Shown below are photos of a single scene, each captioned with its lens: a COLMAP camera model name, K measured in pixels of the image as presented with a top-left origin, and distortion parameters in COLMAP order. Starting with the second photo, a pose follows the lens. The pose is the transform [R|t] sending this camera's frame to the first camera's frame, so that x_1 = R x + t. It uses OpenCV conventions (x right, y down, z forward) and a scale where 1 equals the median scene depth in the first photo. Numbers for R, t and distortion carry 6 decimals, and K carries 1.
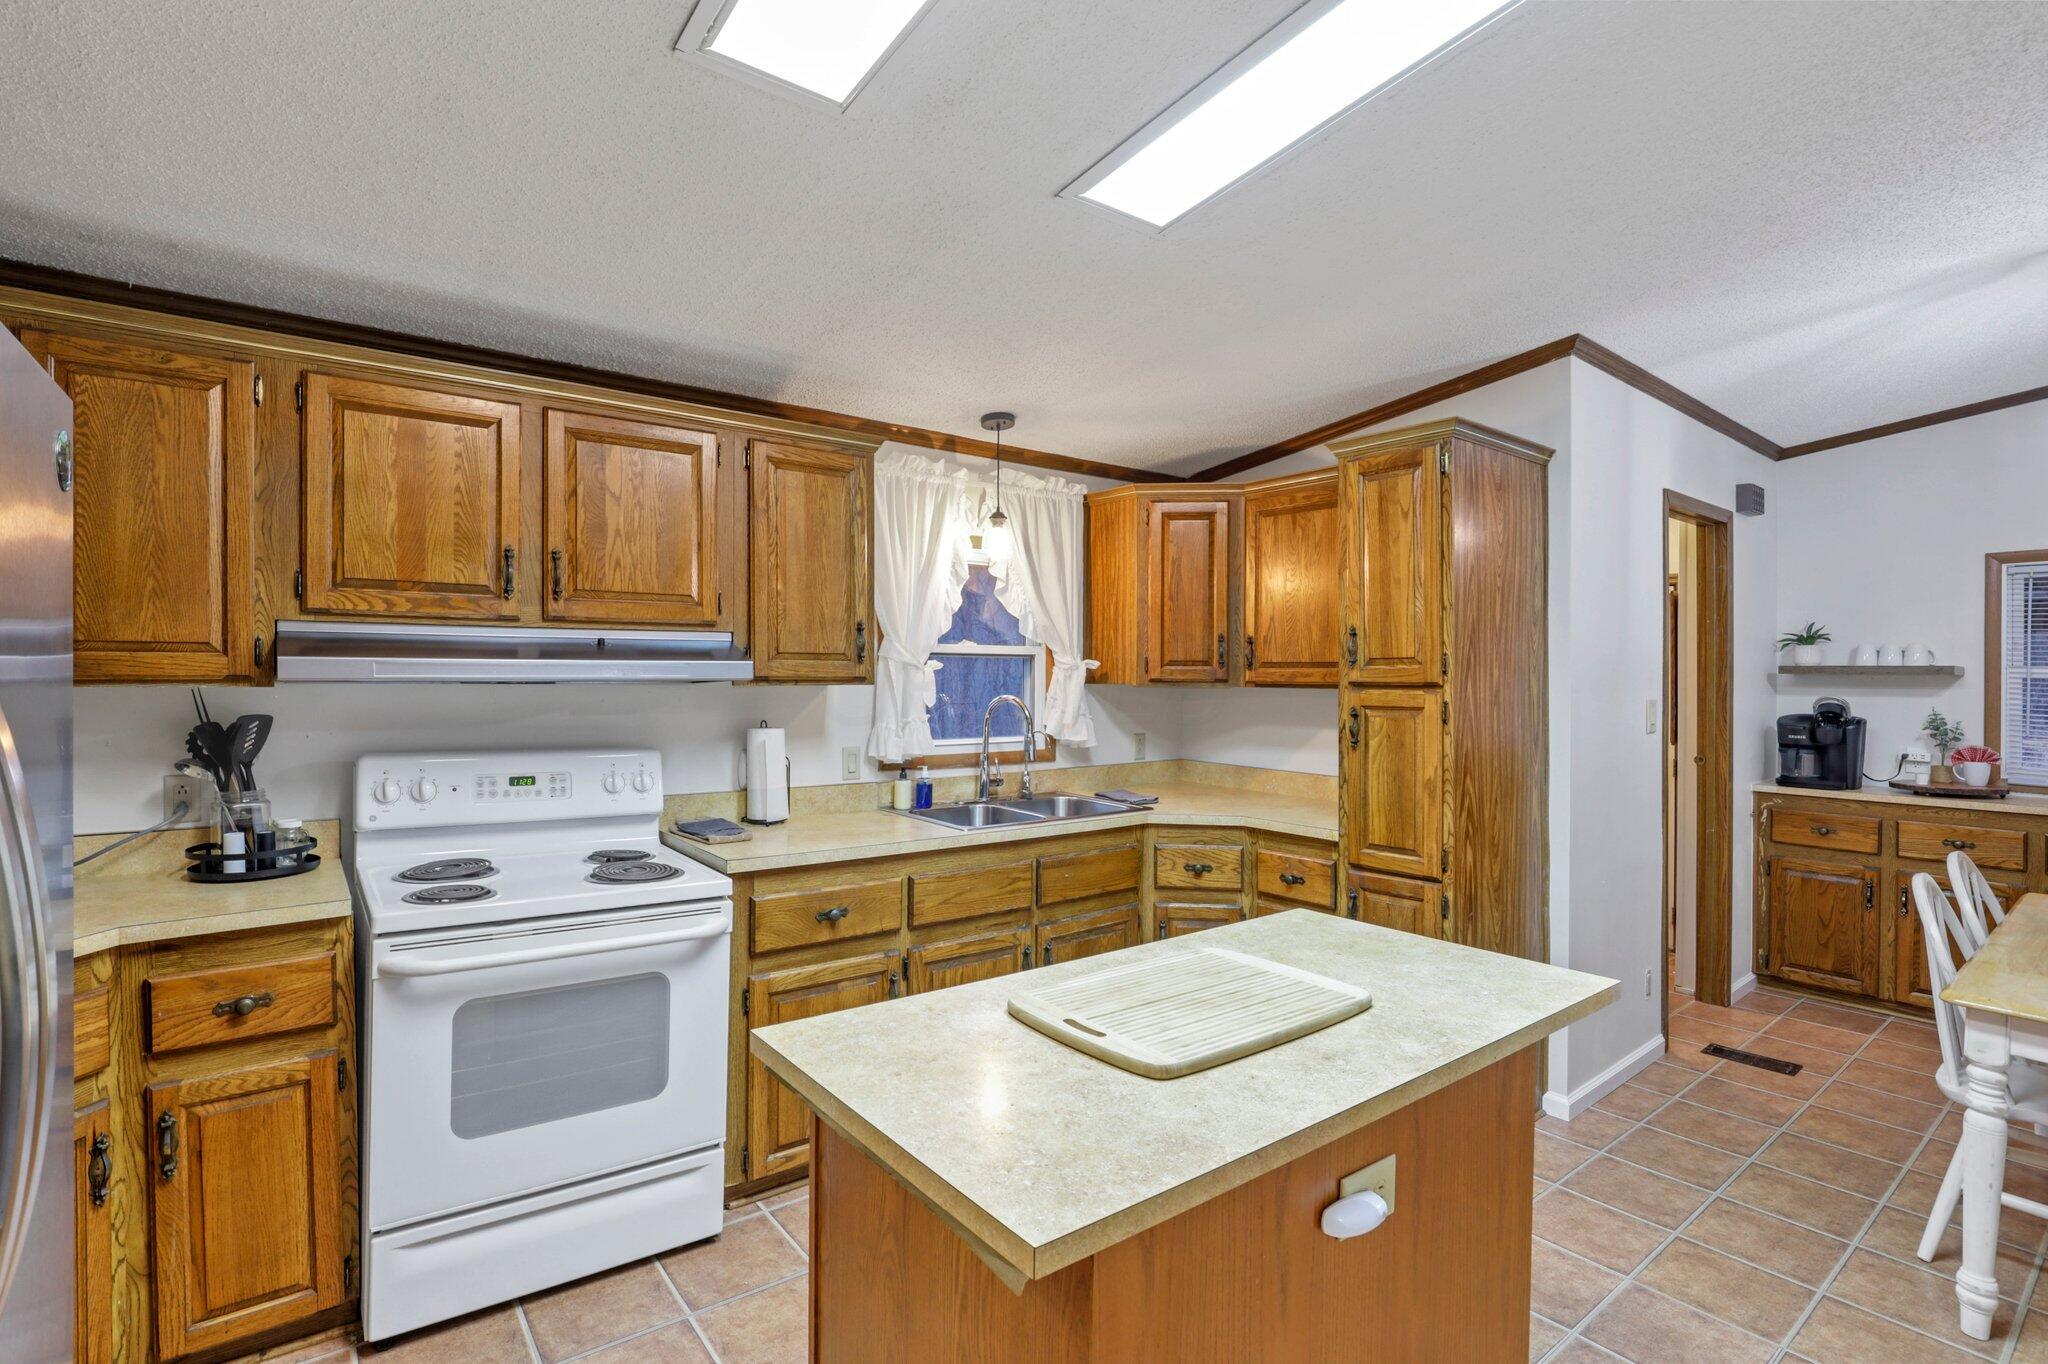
lens RADIAL K [[961.1, 0, 1013.5], [0, 961.1, 676.2], [0, 0, 1]] dist [-0.023170, 0.000074]
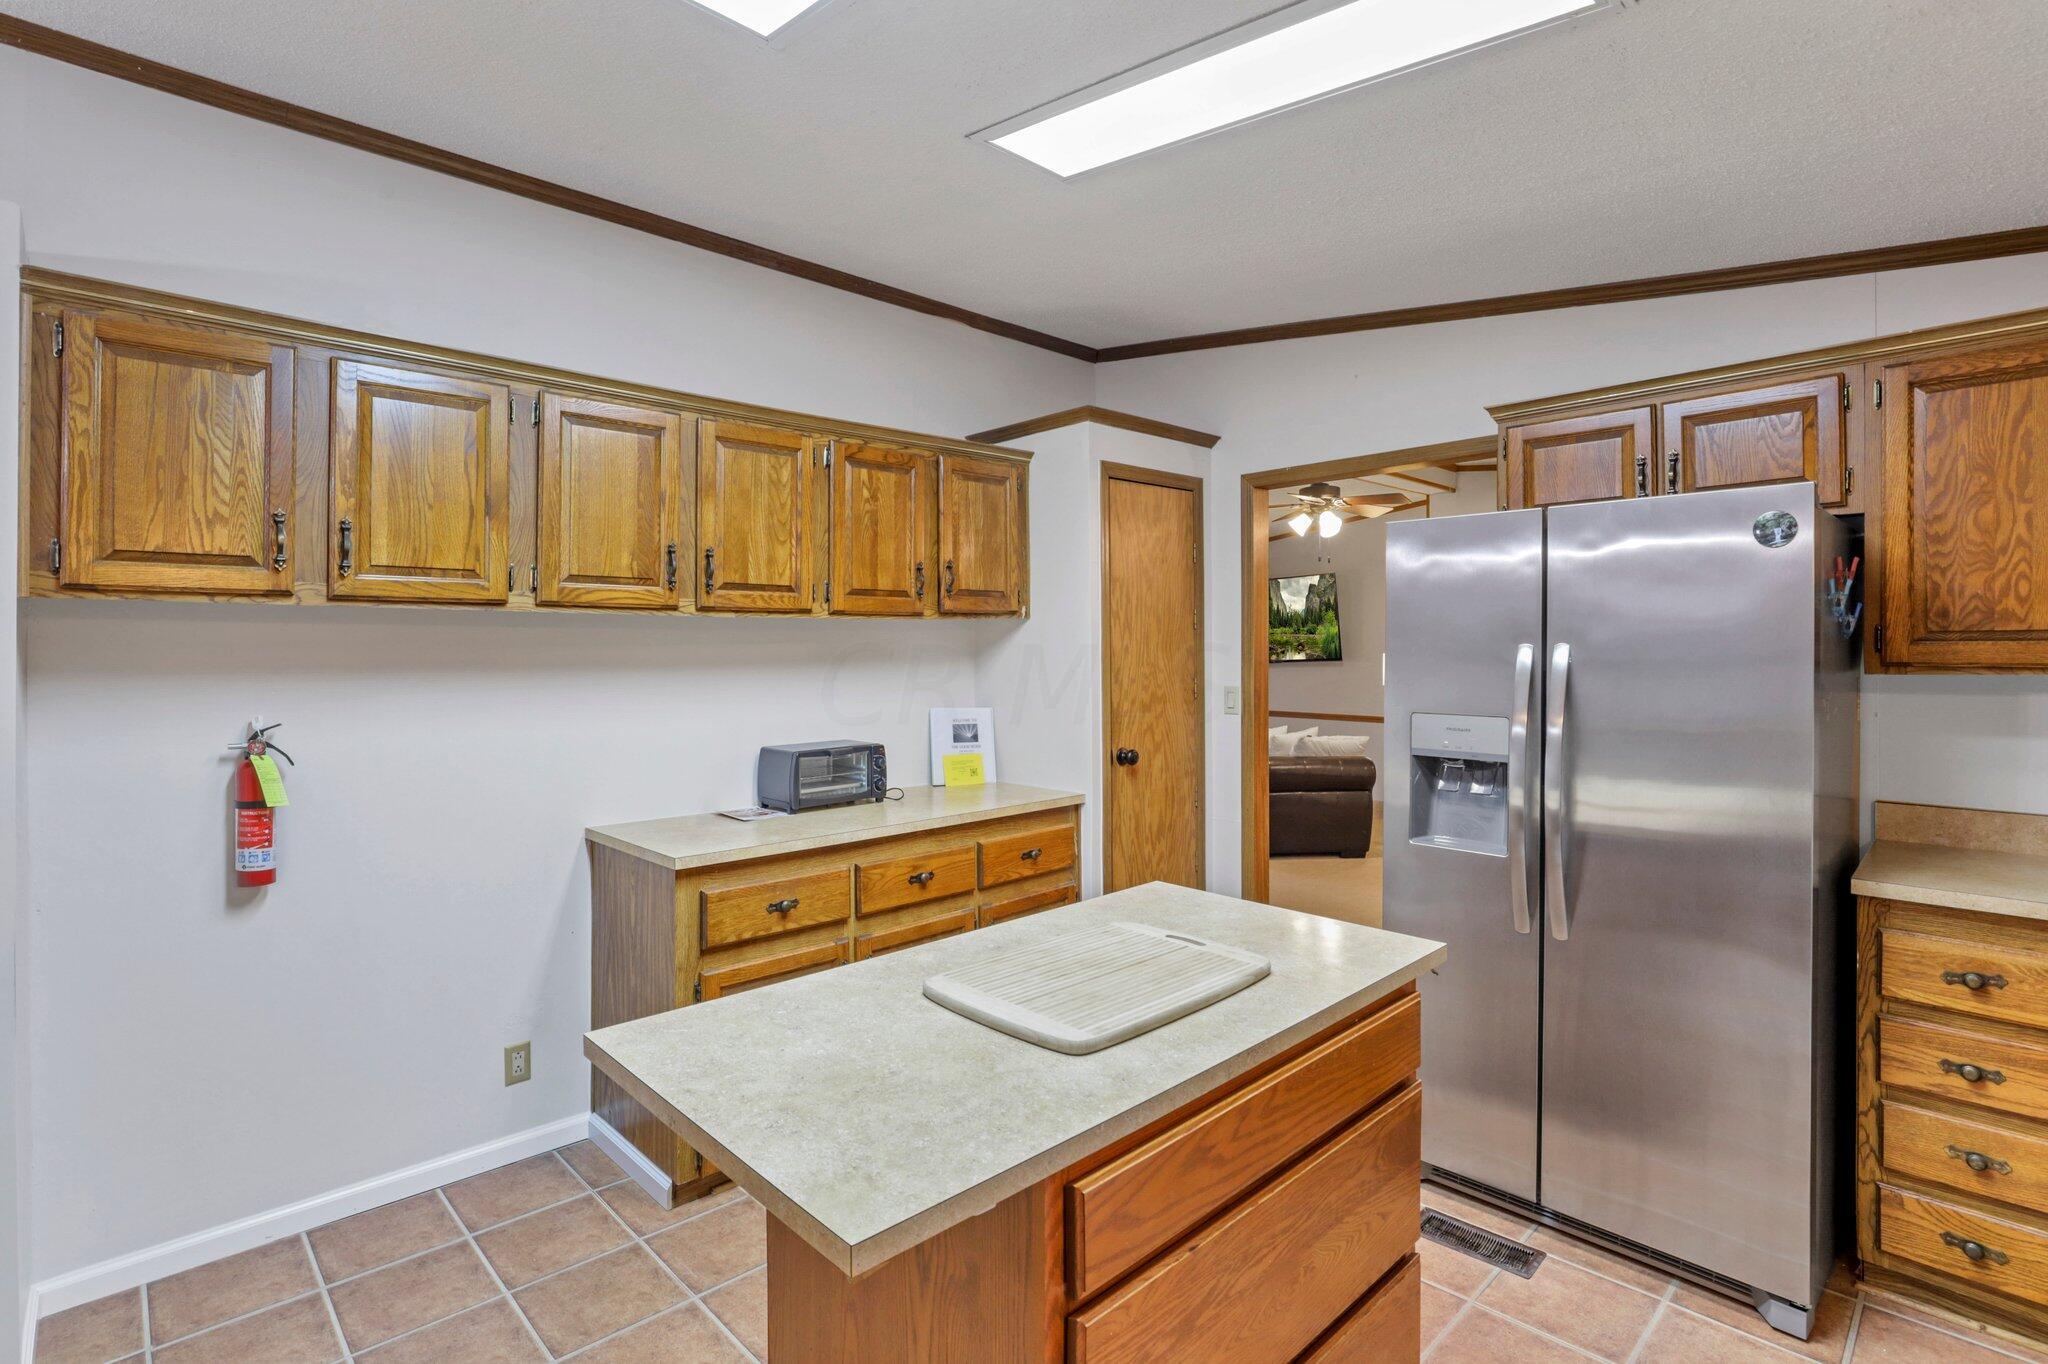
lens RADIAL K [[989.4, 0, 1019.6], [0, 989.4, 654.8], [0, 0, 1]] dist [-0.017757, -0.000024]
pose [[-0.994977, -0.002462, -0.100077, 0.191482], [-0.003266, 0.999964, 0.007869, -0.008523], [0.100054, 0.008157, -0.994949, 1.064156]]
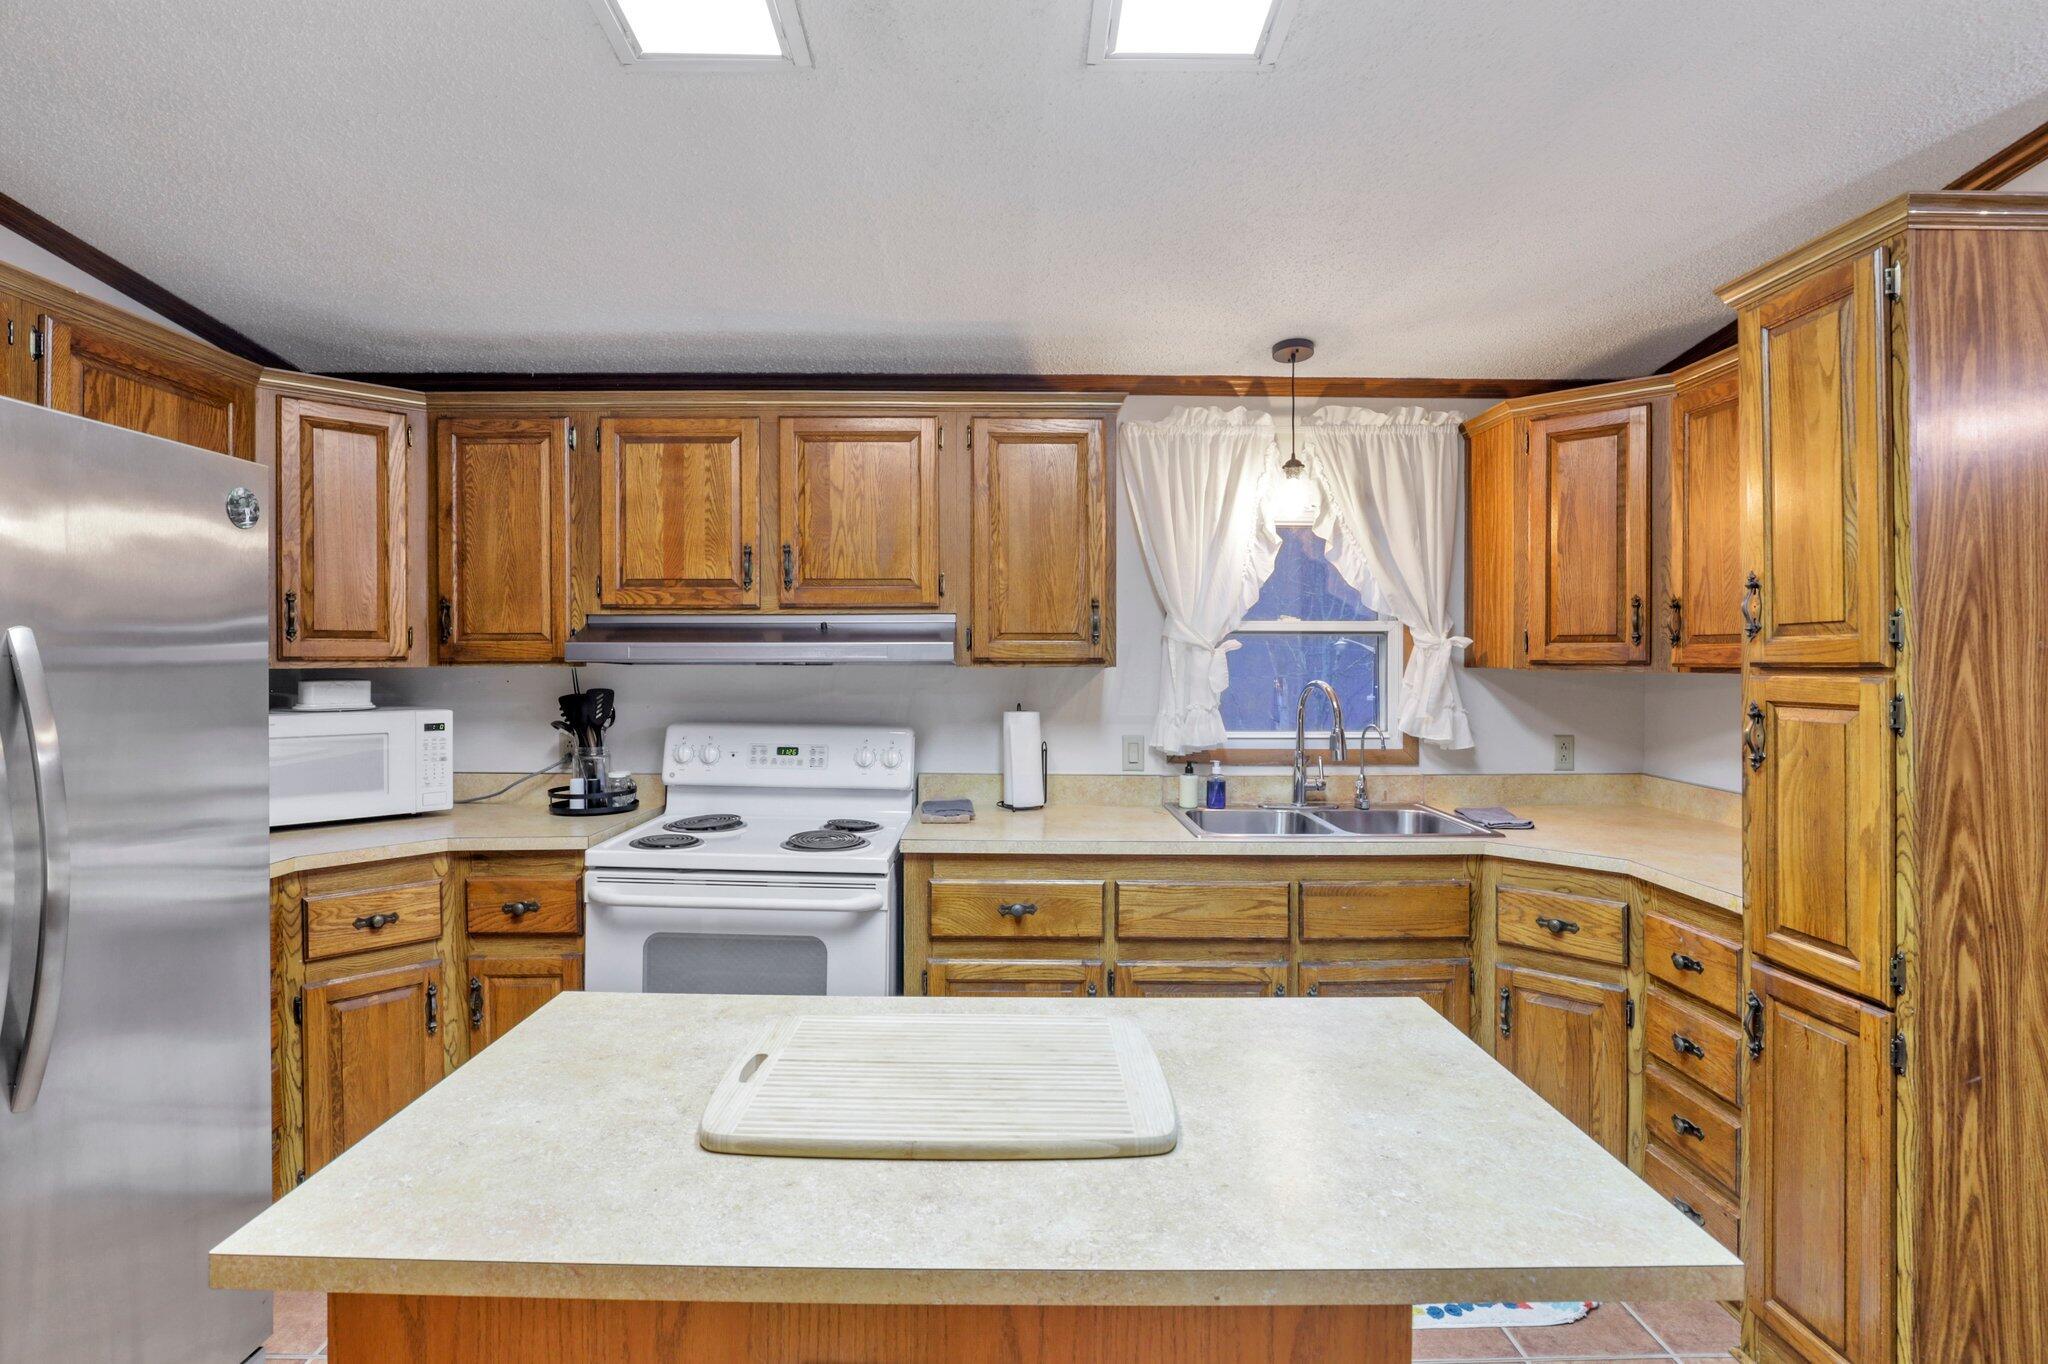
lens RADIAL K [[981.0, 0, 1017.0], [0, 981.0, 669.0], [0, 0, 1]] dist [-0.018538, -0.000270]
pose [[0.801356, 0.001955, -0.598185, 0.359717], [0.001373, 0.999986, 0.005108, 0.006312], [0.598186, -0.004915, 0.801342, 0.212907]]
